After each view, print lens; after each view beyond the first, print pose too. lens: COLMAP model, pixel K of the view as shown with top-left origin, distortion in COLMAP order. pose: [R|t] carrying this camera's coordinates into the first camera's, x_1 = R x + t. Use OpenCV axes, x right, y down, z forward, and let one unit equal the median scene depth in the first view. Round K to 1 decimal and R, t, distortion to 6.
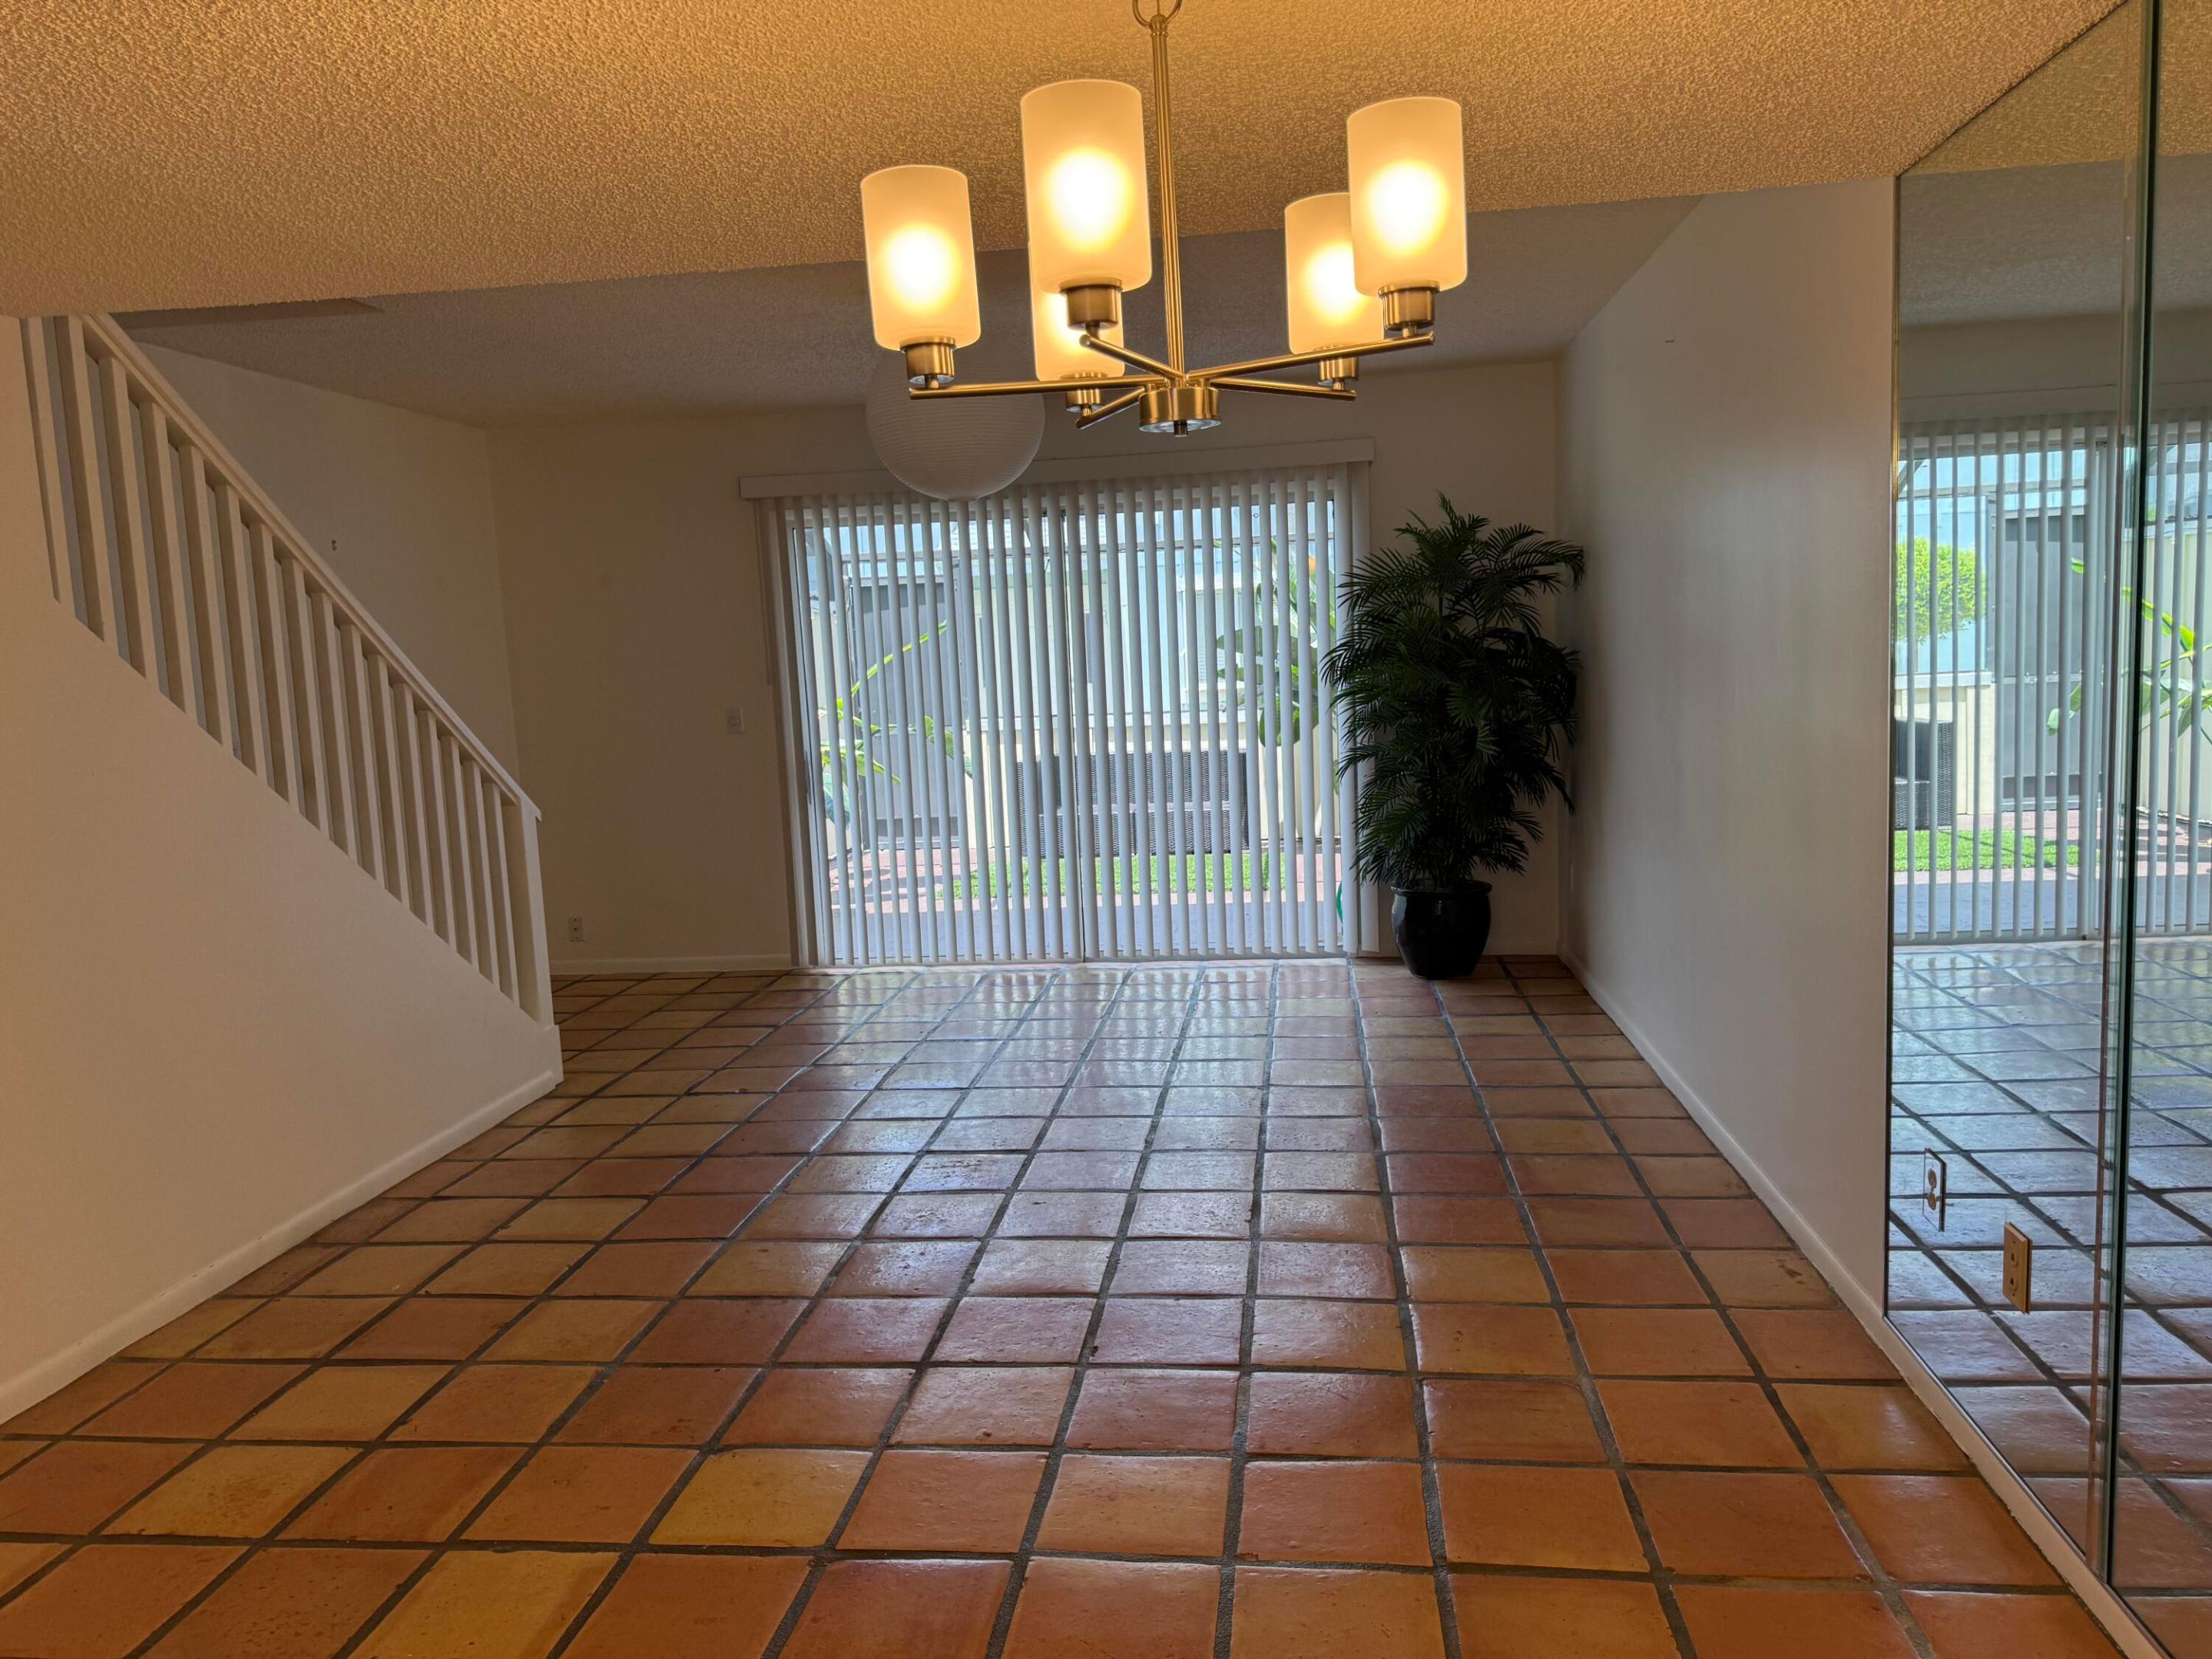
lens RADIAL K [[1537.9, 0, 1105.4], [0, 1537.9, 868.2], [0, 0, 1]] dist [0.114614, -0.159511]
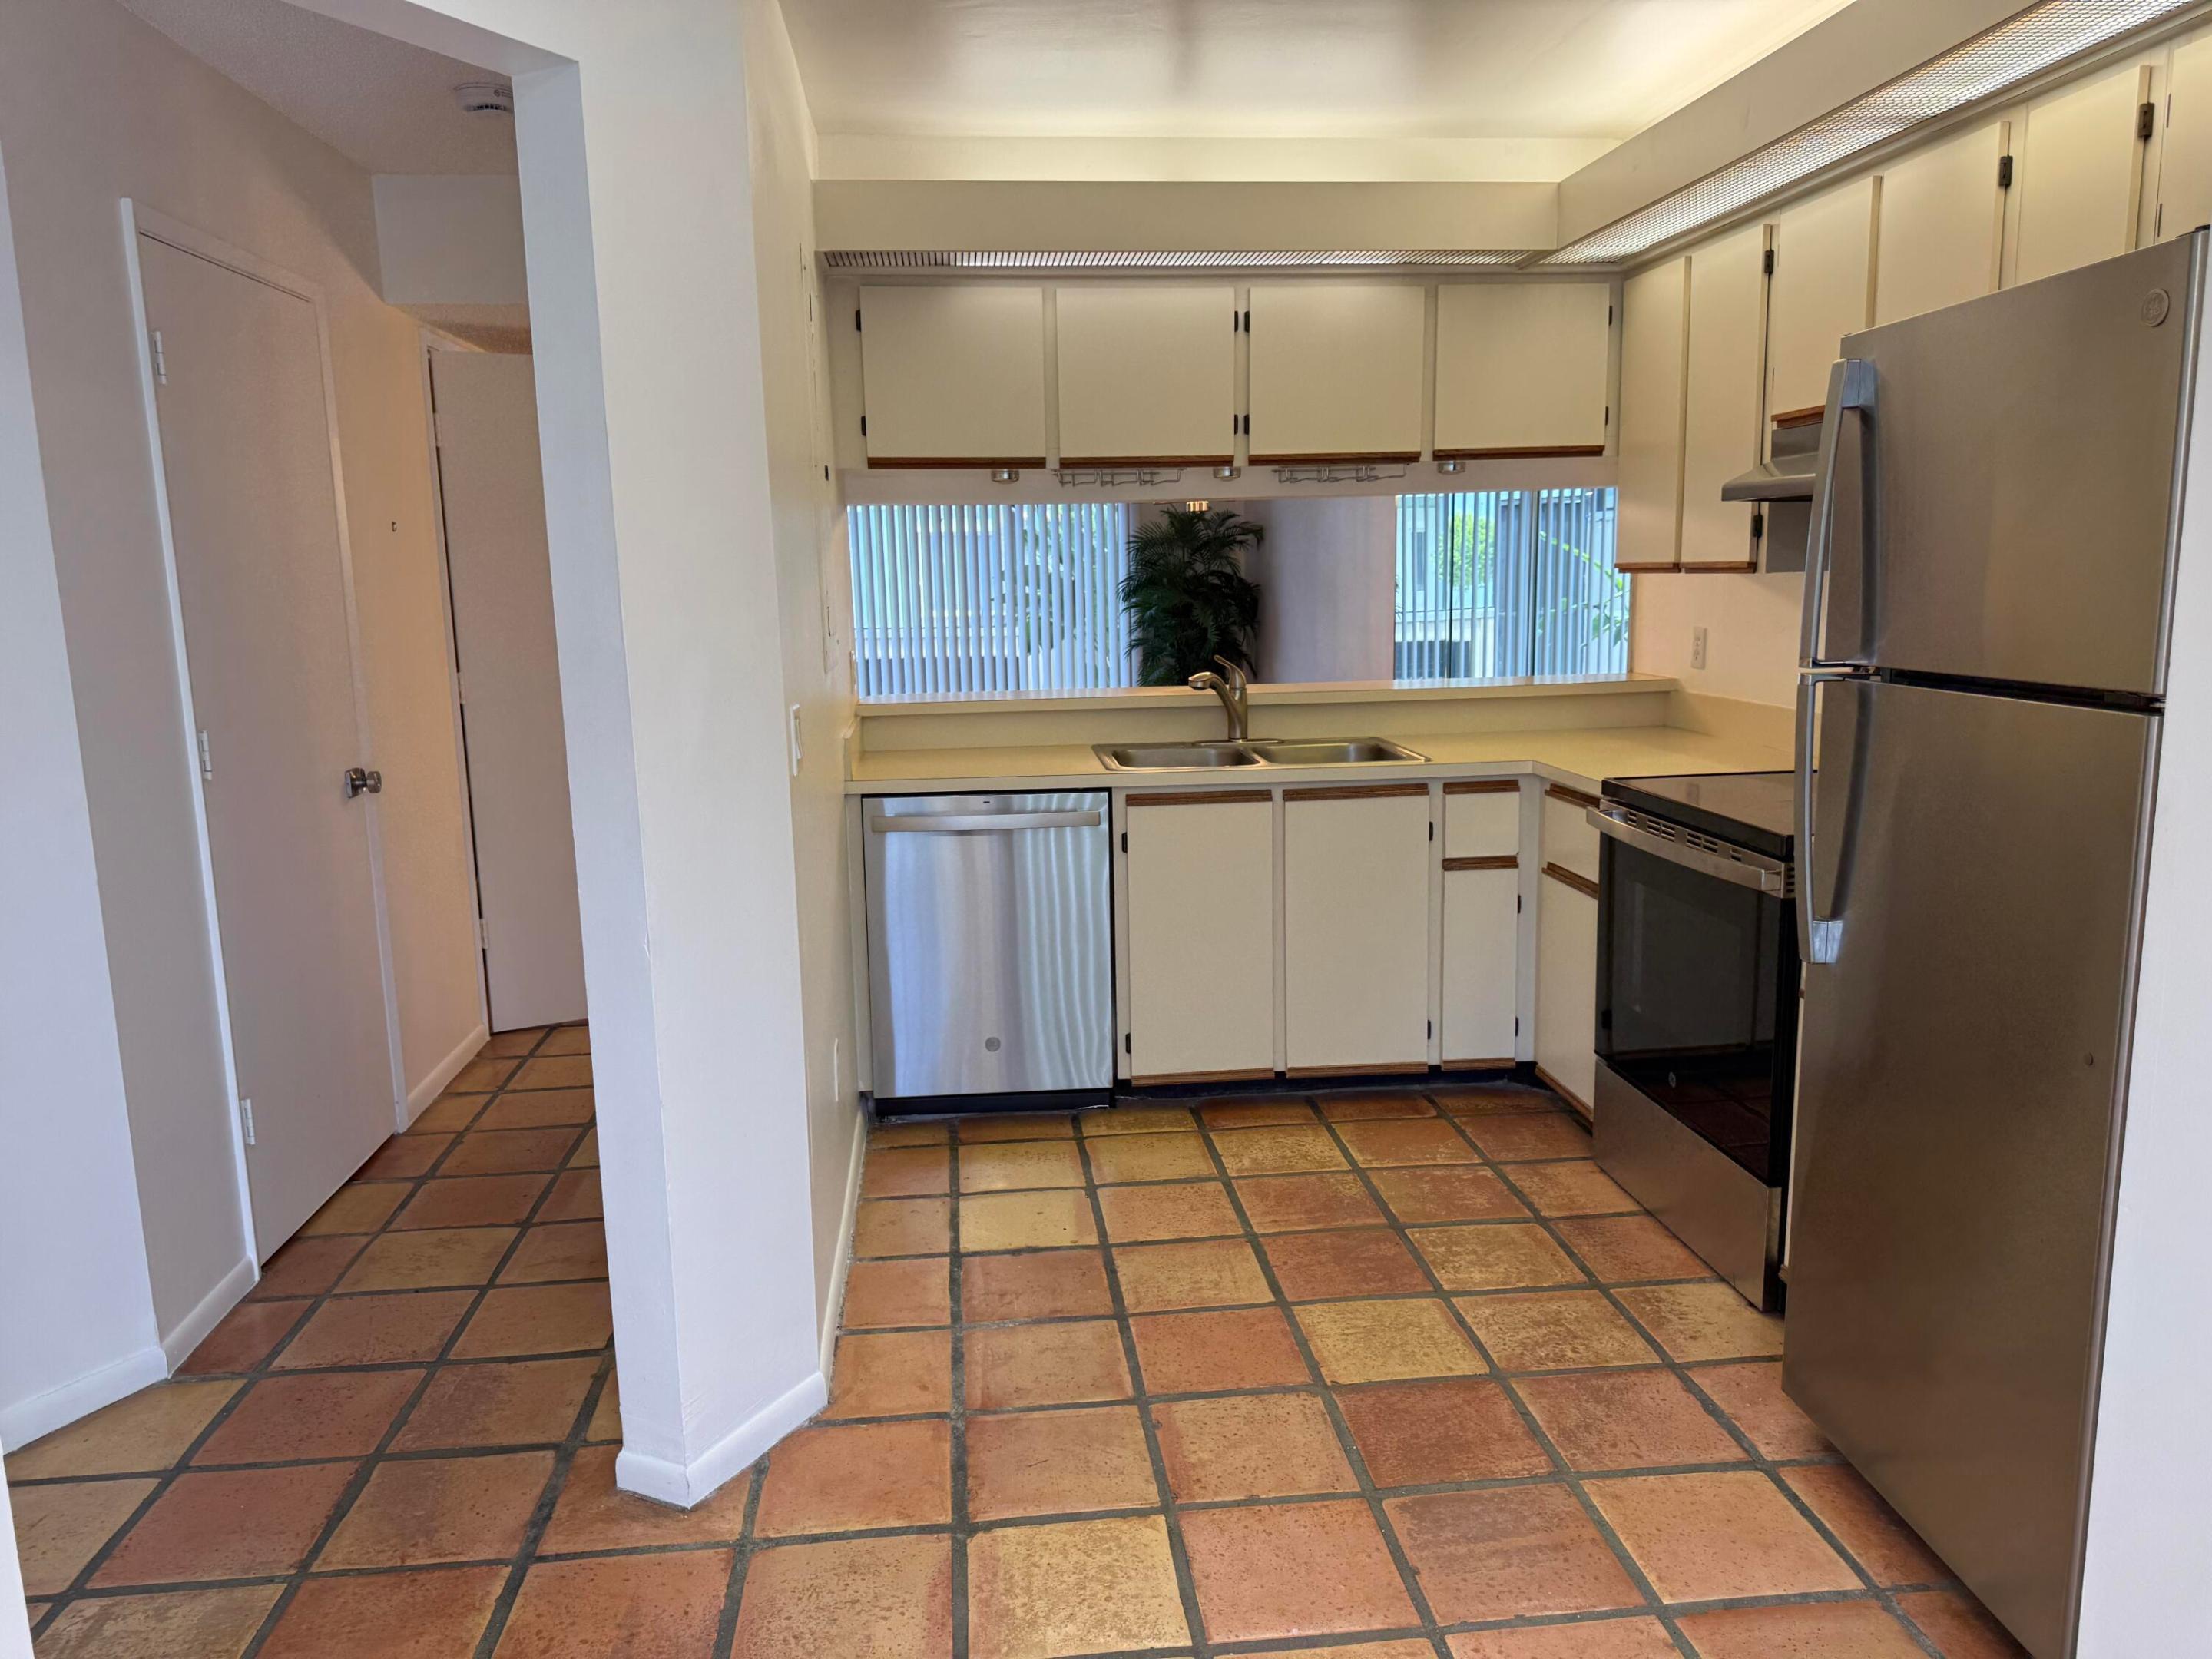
lens RADIAL K [[1574.1, 0, 1106.0], [0, 1574.1, 829.5], [0, 0, 1]] dist [0.129743, -0.177699]
pose [[0.974743, -0.014974, 0.222825, -0.250131], [0.012162, 0.999828, 0.013987, 0.102585], [-0.222997, -0.010924, 0.974758, -0.658813]]
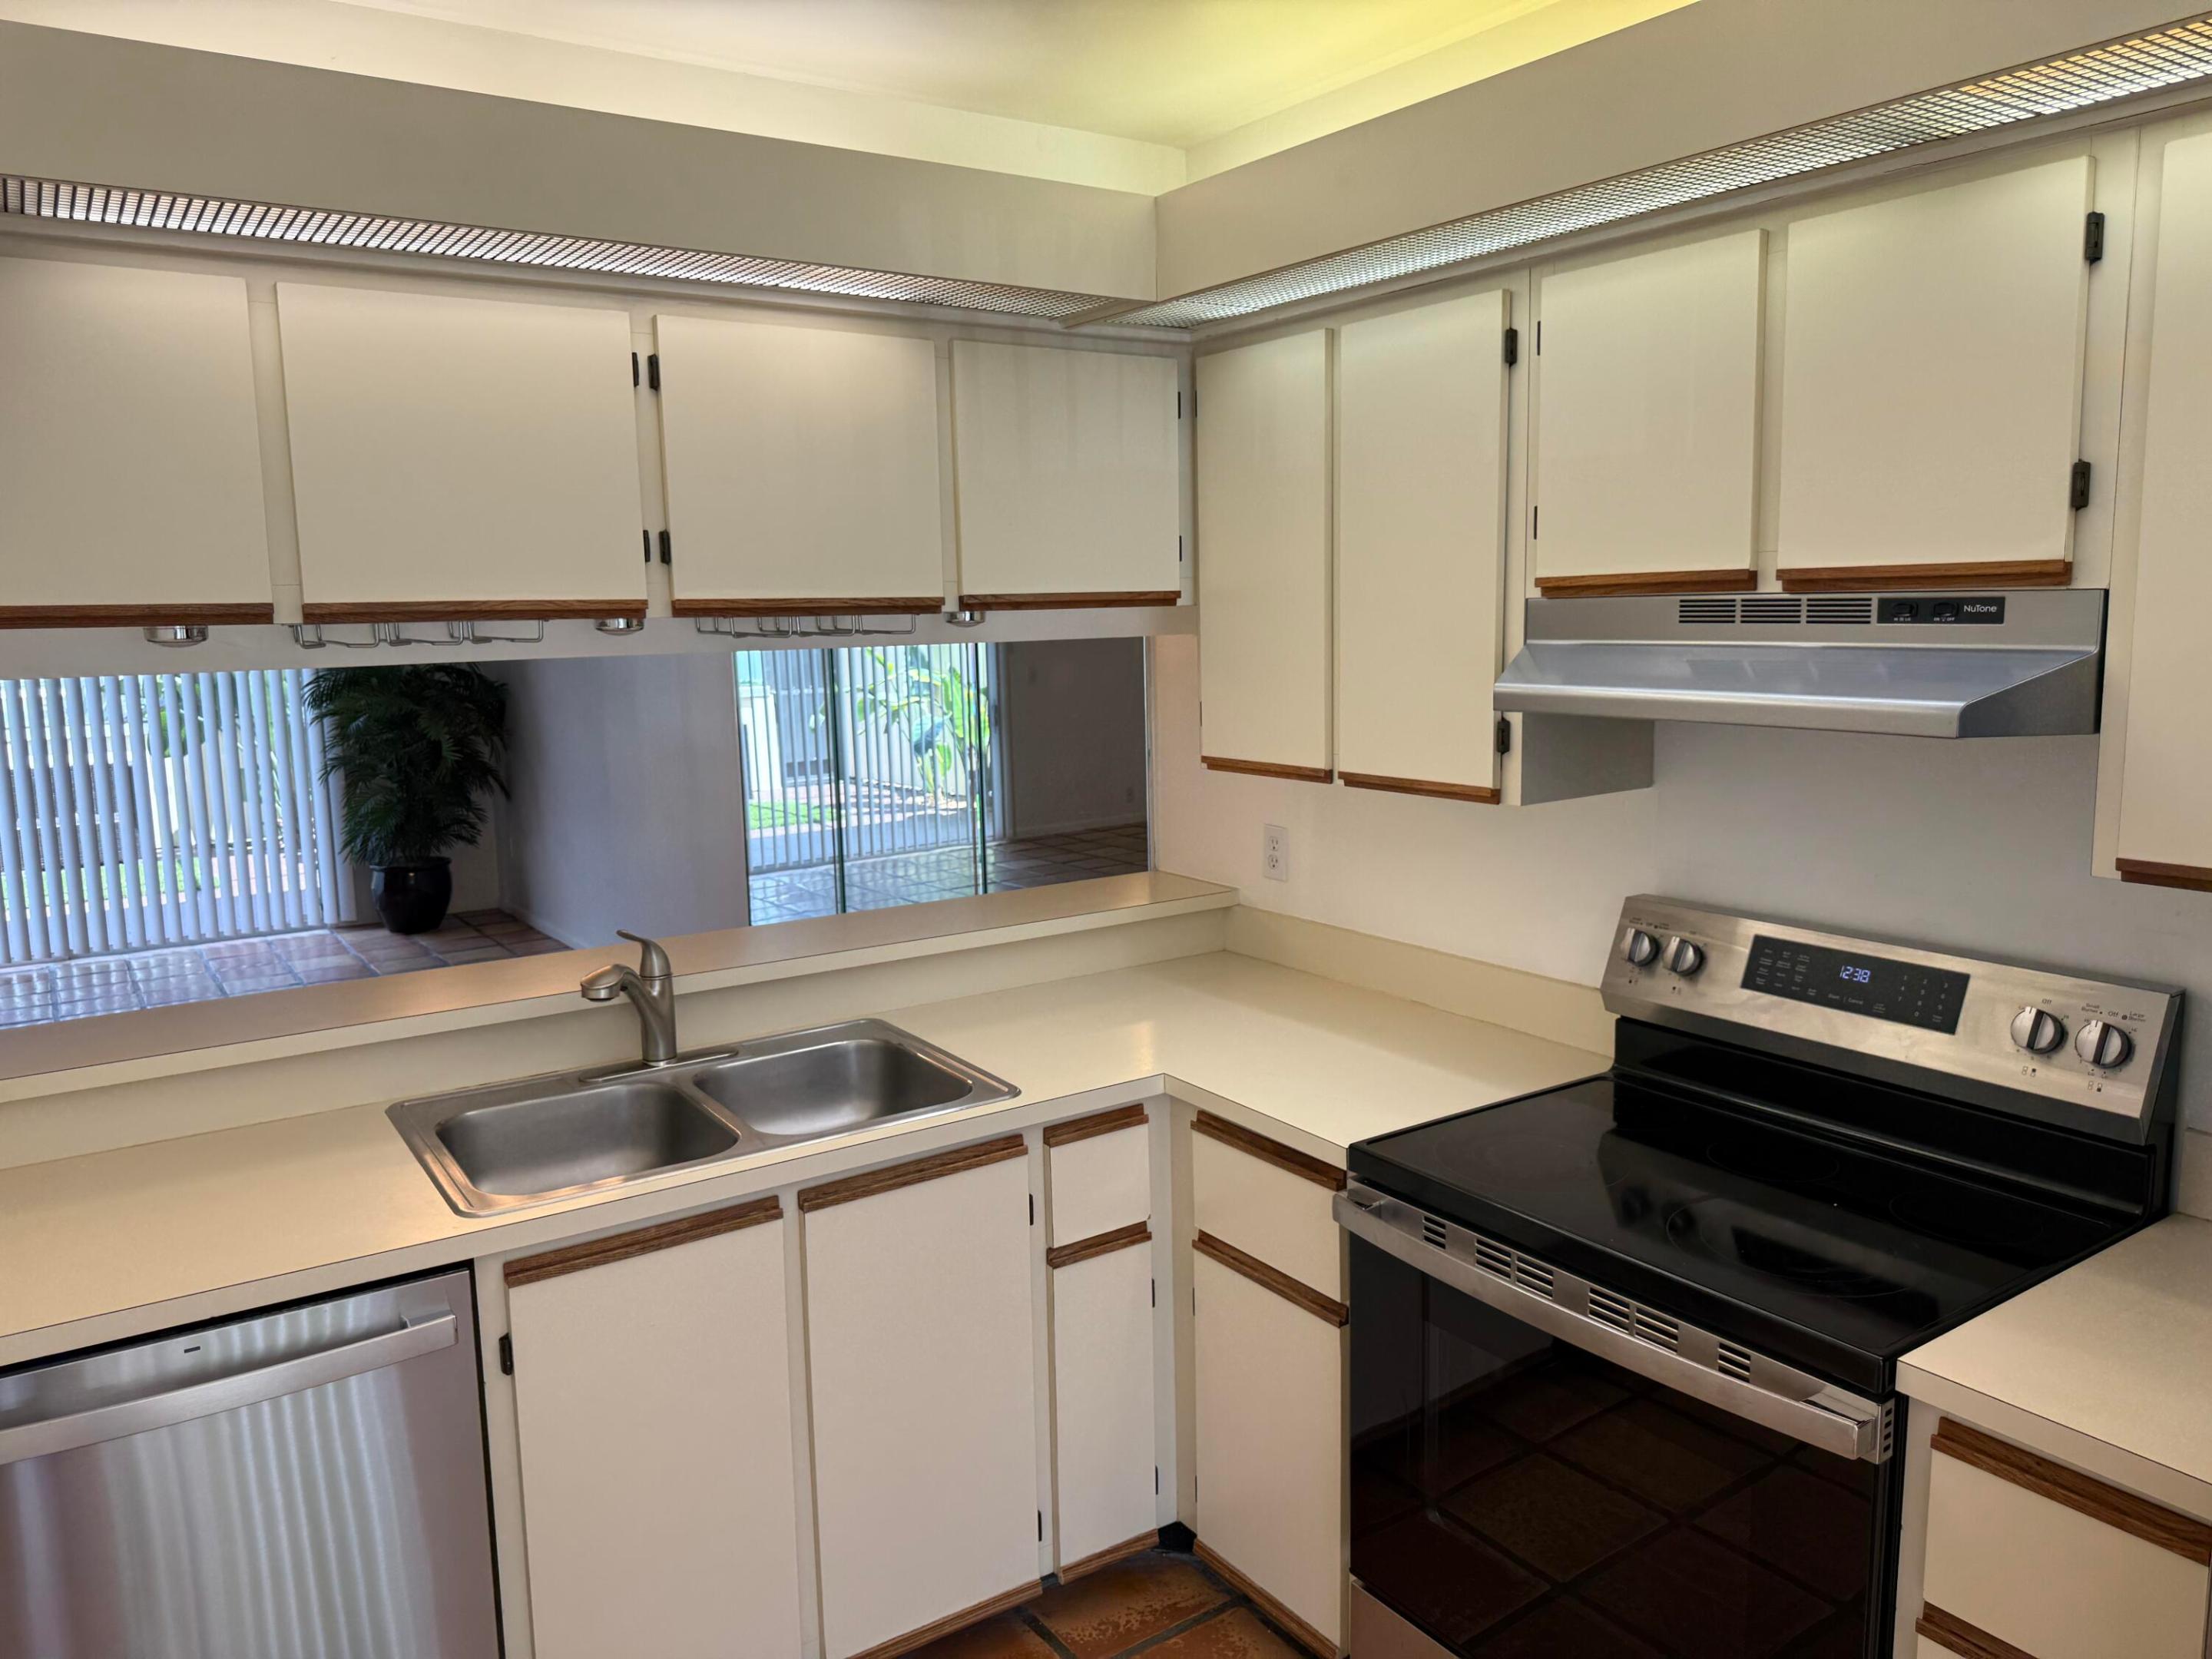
lens RADIAL K [[1574.1, 0, 1106.0], [0, 1574.1, 829.5], [0, 0, 1]] dist [0.129743, -0.177699]
pose [[0.753650, -0.068269, 0.653721, -0.219956], [0.083392, 0.996485, 0.007926, 0.022111], [-0.651964, 0.048541, 0.756694, -0.397022]]
